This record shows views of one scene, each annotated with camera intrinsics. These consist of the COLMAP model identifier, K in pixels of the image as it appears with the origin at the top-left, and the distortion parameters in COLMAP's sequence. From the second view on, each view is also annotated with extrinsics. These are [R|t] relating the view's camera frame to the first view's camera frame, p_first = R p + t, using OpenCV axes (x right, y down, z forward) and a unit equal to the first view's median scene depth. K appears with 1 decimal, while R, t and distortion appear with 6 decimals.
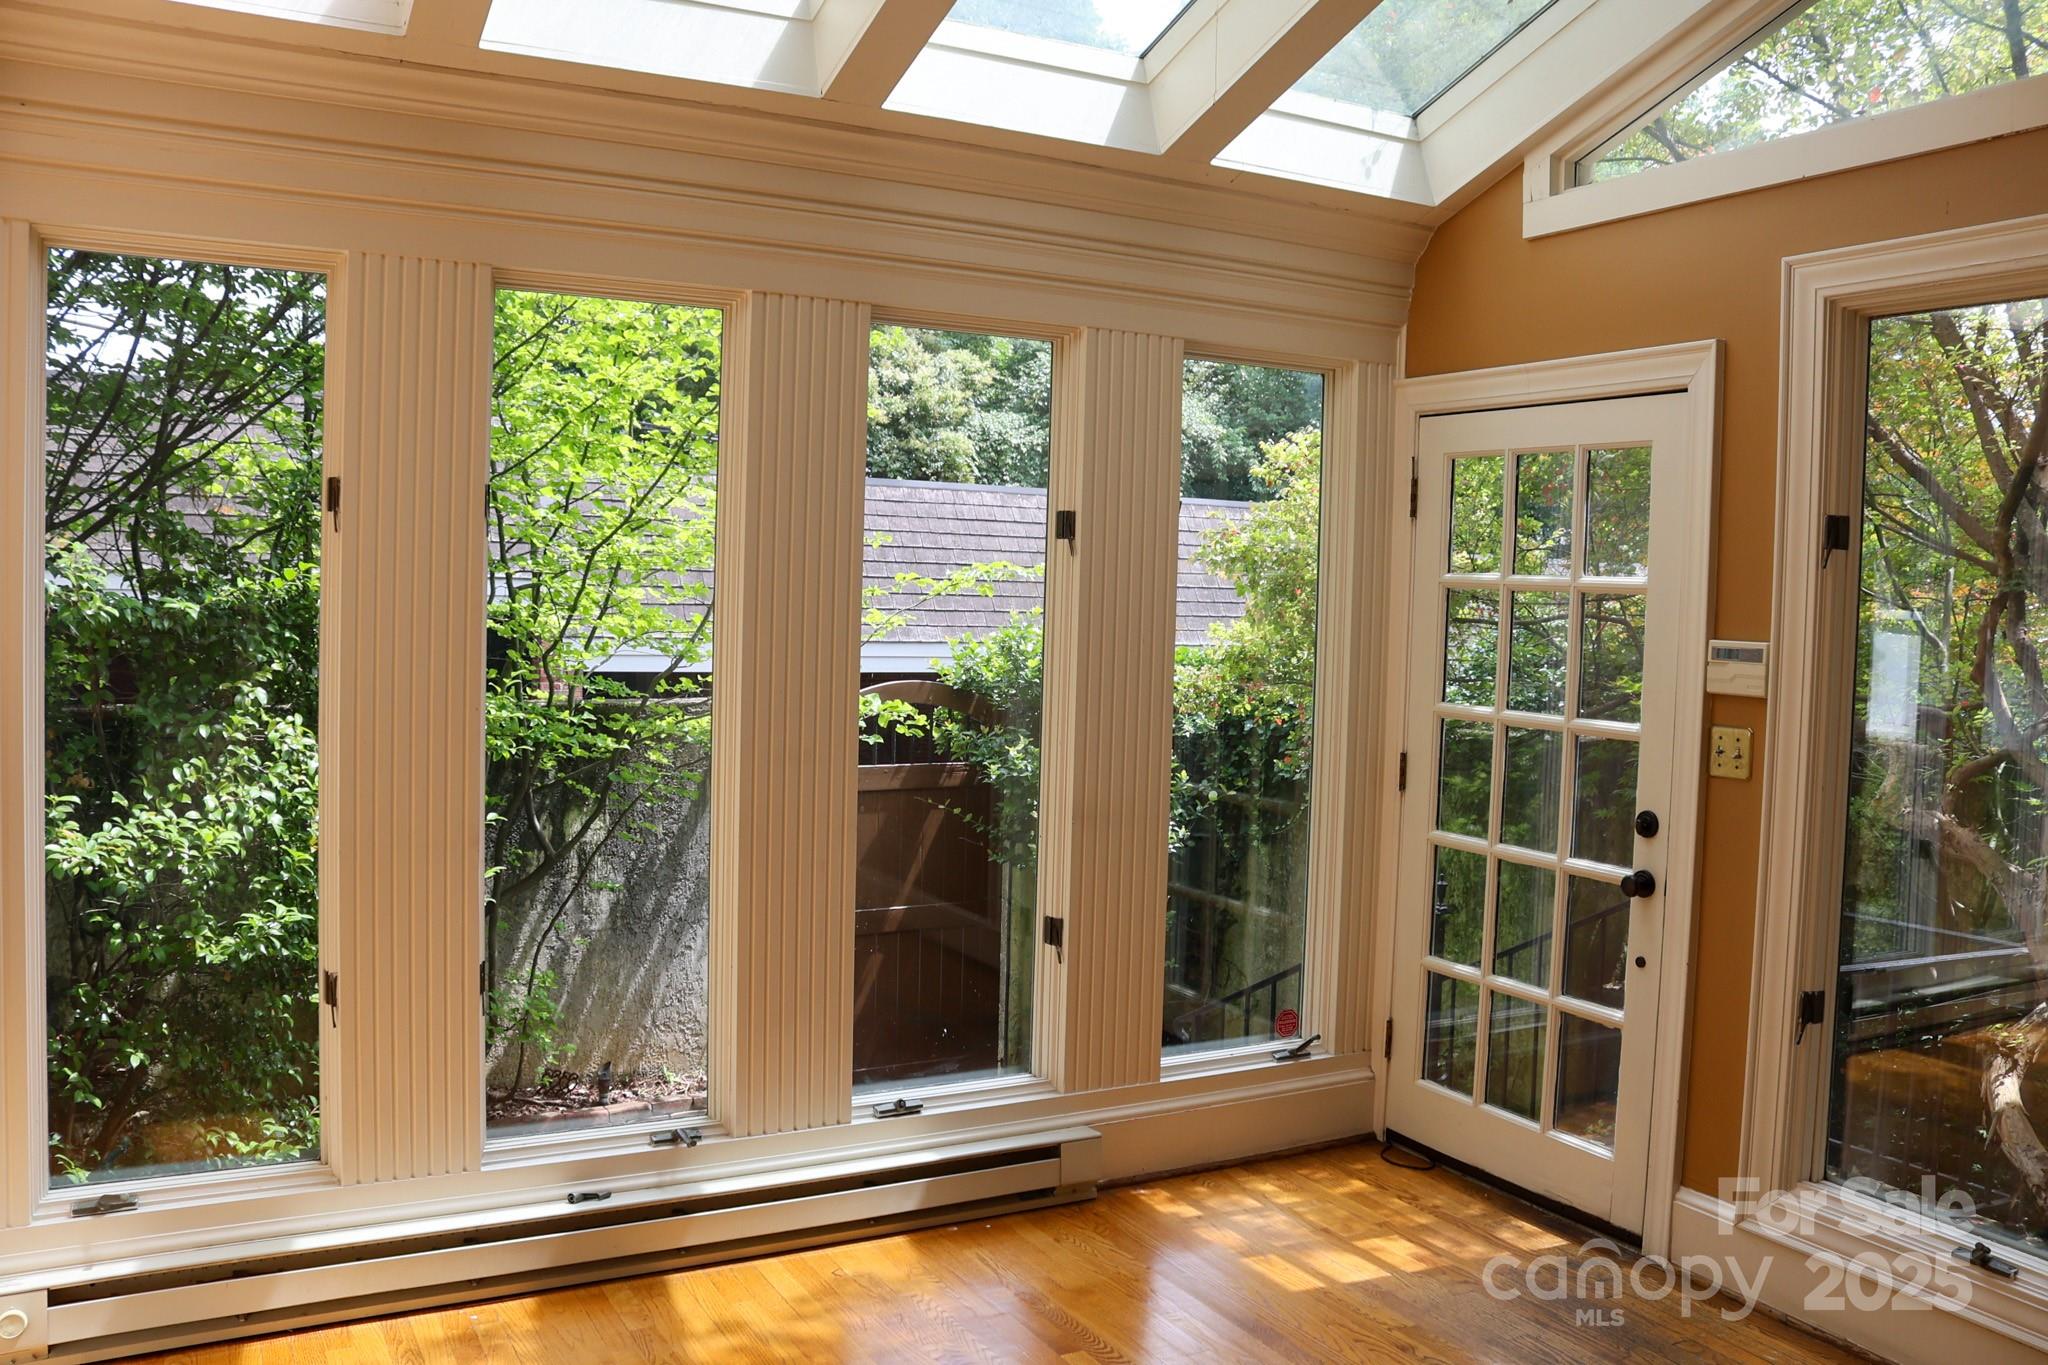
lens RADIAL K [[1694.6, 0, 1024.0], [0, 1694.6, 682.5], [0, 0, 1]] dist [-0.164502, 0.155461]
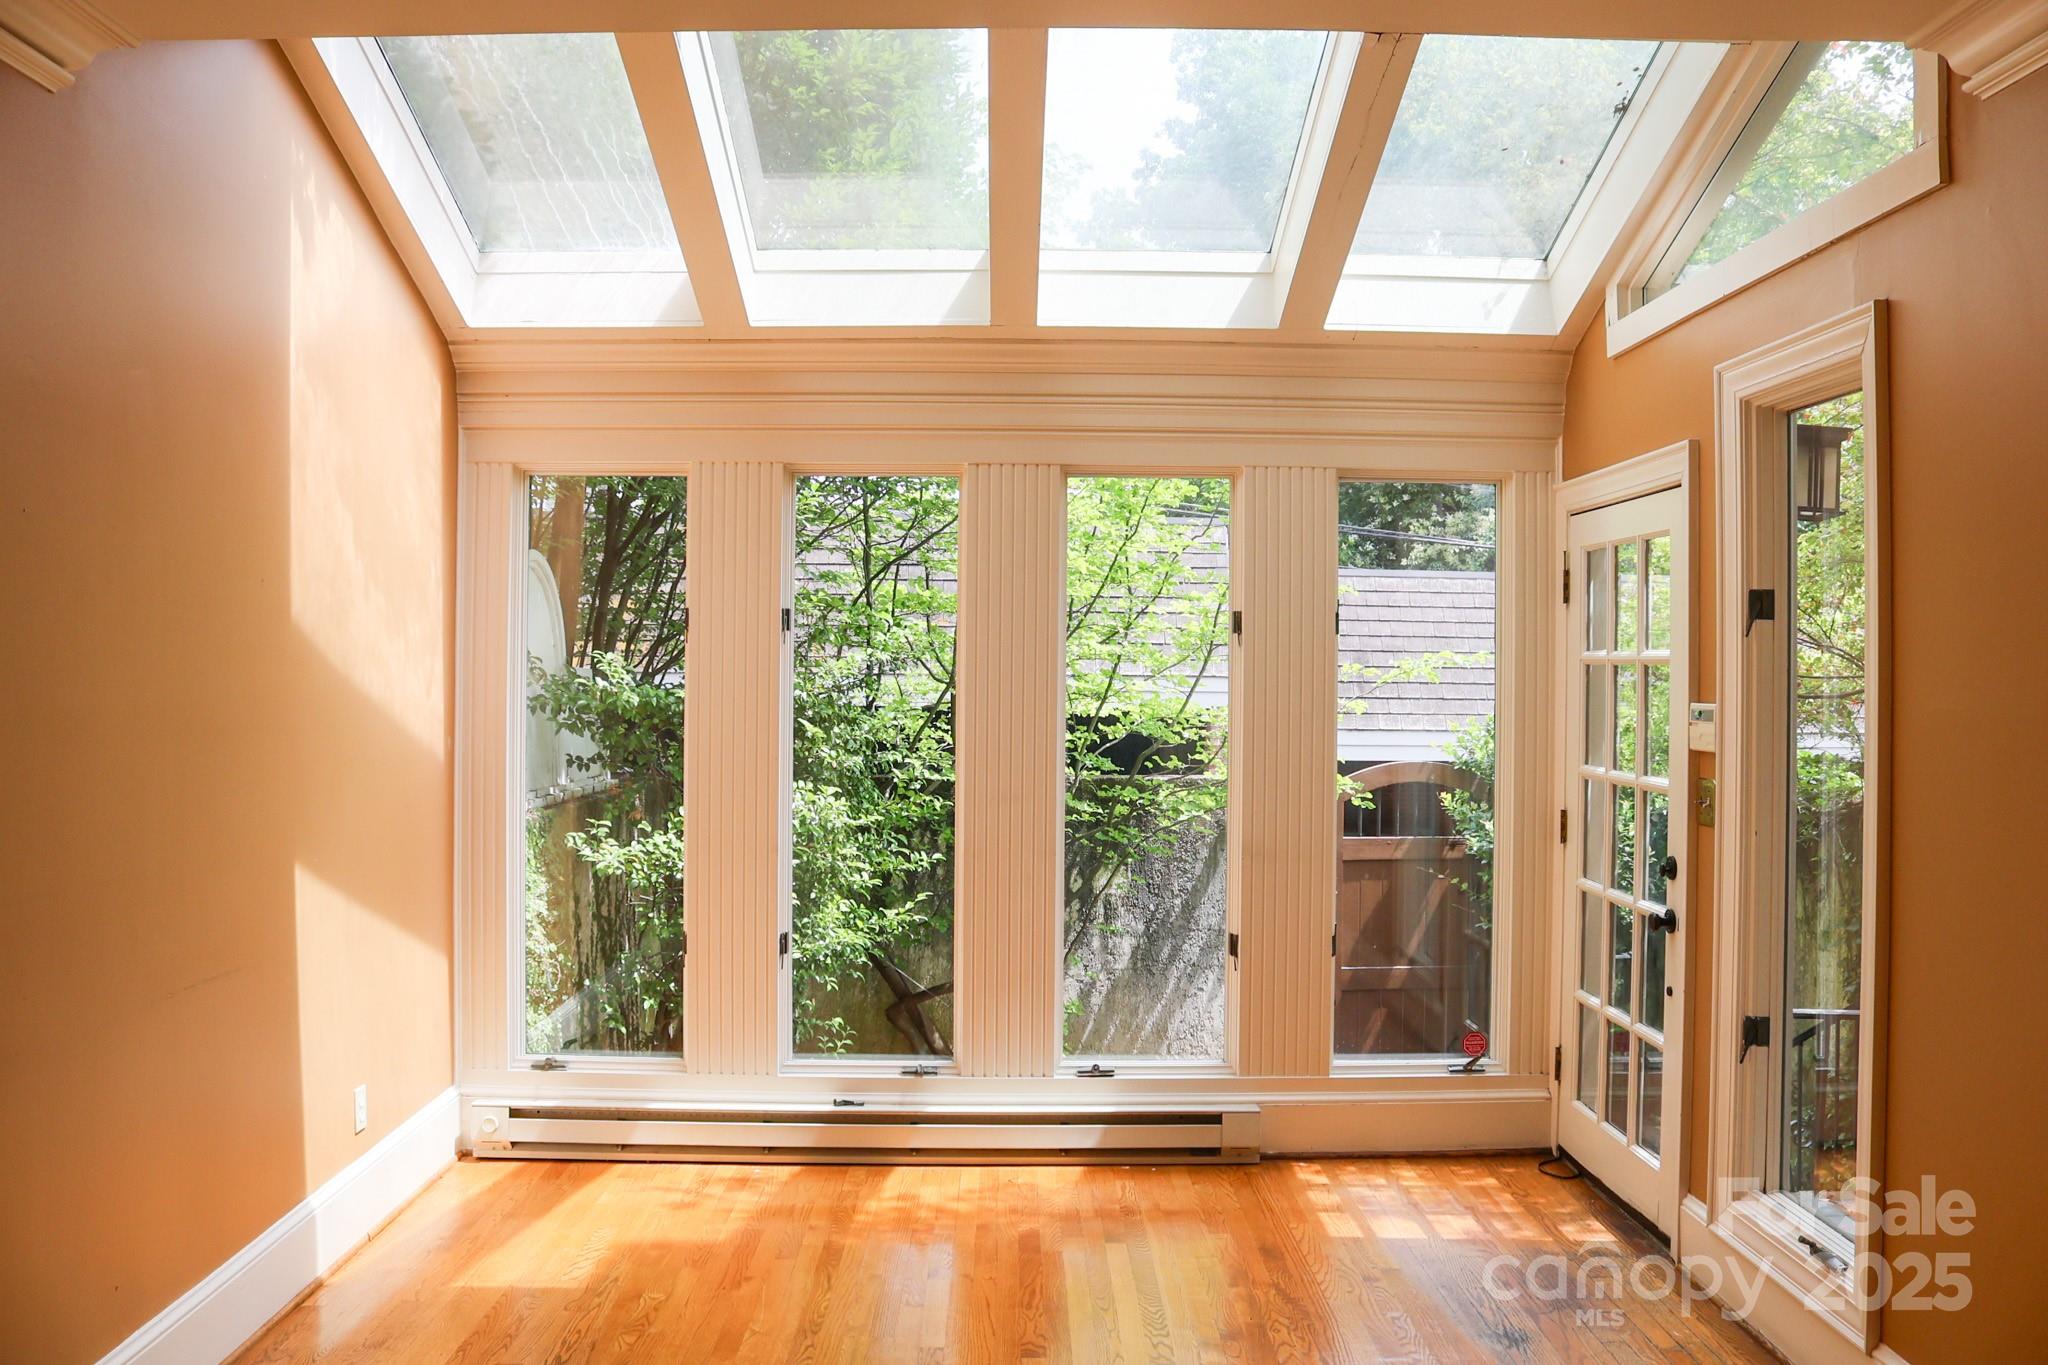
lens RADIAL K [[1694.6, 0, 1024.0], [0, 1694.6, 682.5], [0, 0, 1]] dist [-0.164502, 0.155461]
pose [[0.884239, -0.017668, -0.466701, 0.472255], [-0.009762, 0.998367, -0.056292, 0.024940], [0.466933, 0.054332, 0.882622, -0.189378]]
